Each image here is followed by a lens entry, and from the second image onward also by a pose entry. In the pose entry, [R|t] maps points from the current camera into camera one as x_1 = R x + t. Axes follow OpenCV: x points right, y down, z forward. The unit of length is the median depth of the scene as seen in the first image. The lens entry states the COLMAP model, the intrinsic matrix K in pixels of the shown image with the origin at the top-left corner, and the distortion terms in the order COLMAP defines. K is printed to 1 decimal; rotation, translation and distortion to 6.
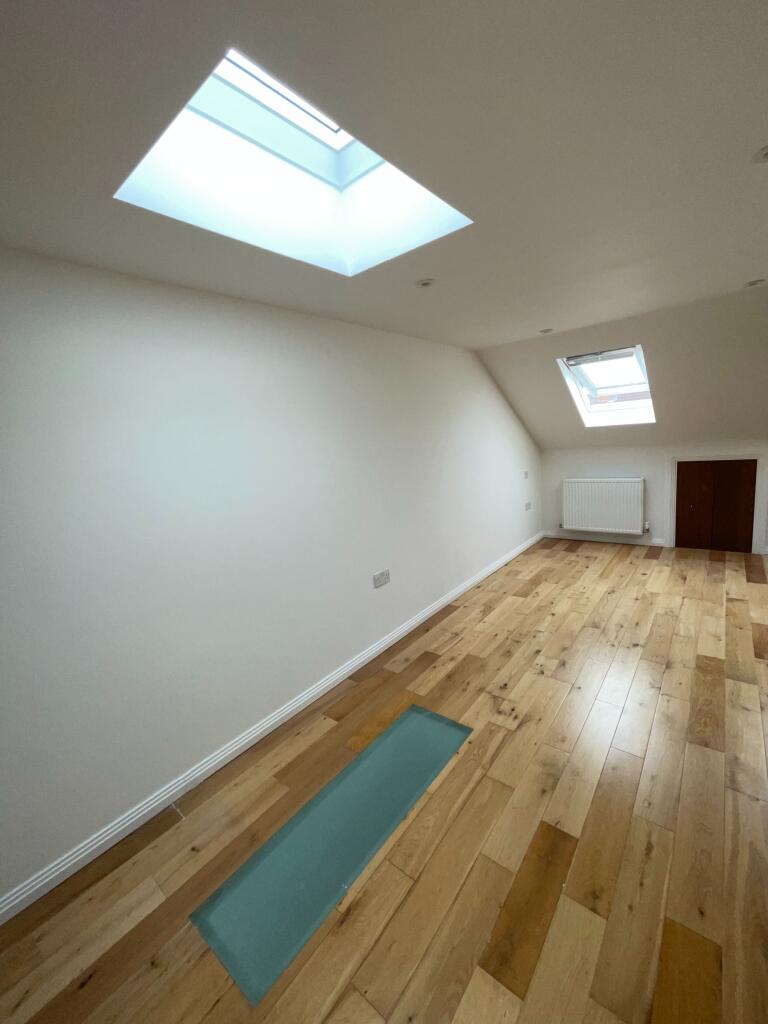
lens RADIAL K [[410.4, 0, 373.8], [0, 410.4, 509.5], [0, 0, 1]] dist [-0.002982, 0.000722]
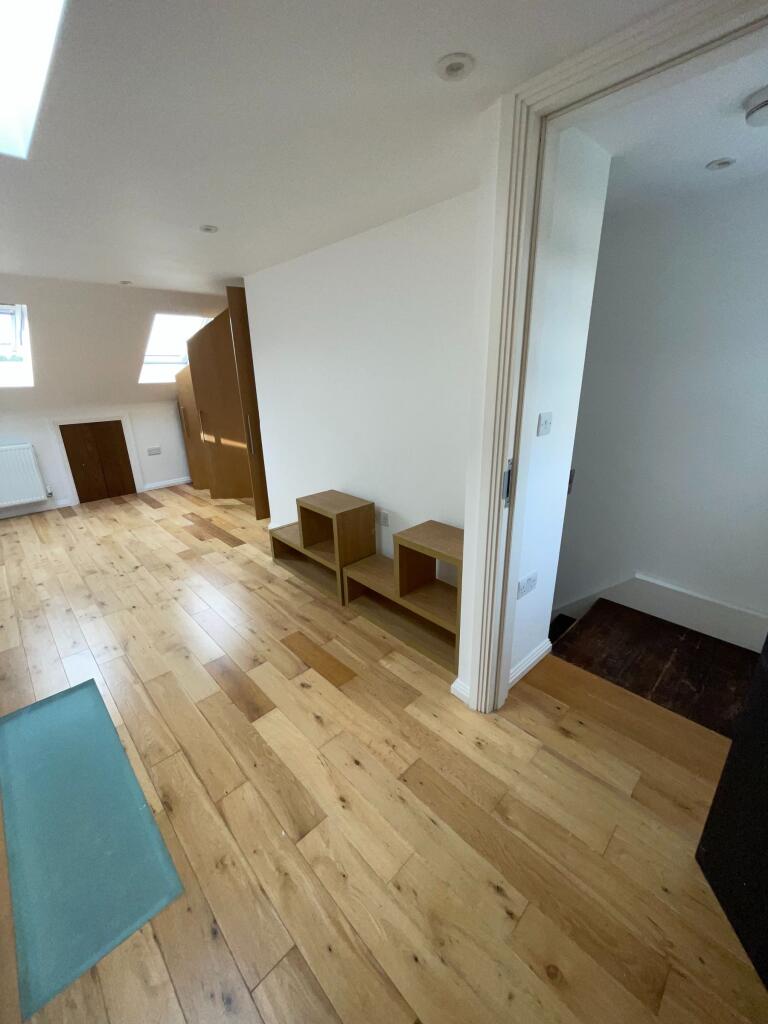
lens RADIAL K [[410.4, 0, 381.8], [0, 410.4, 509.7], [0, 0, 1]] dist [-0.002982, 0.000722]
pose [[0.117520, -0.231652, 0.965674, -0.372902], [0.177311, 0.961682, 0.209116, 0.032232], [-0.977113, 0.146649, 0.154091, 0.055216]]
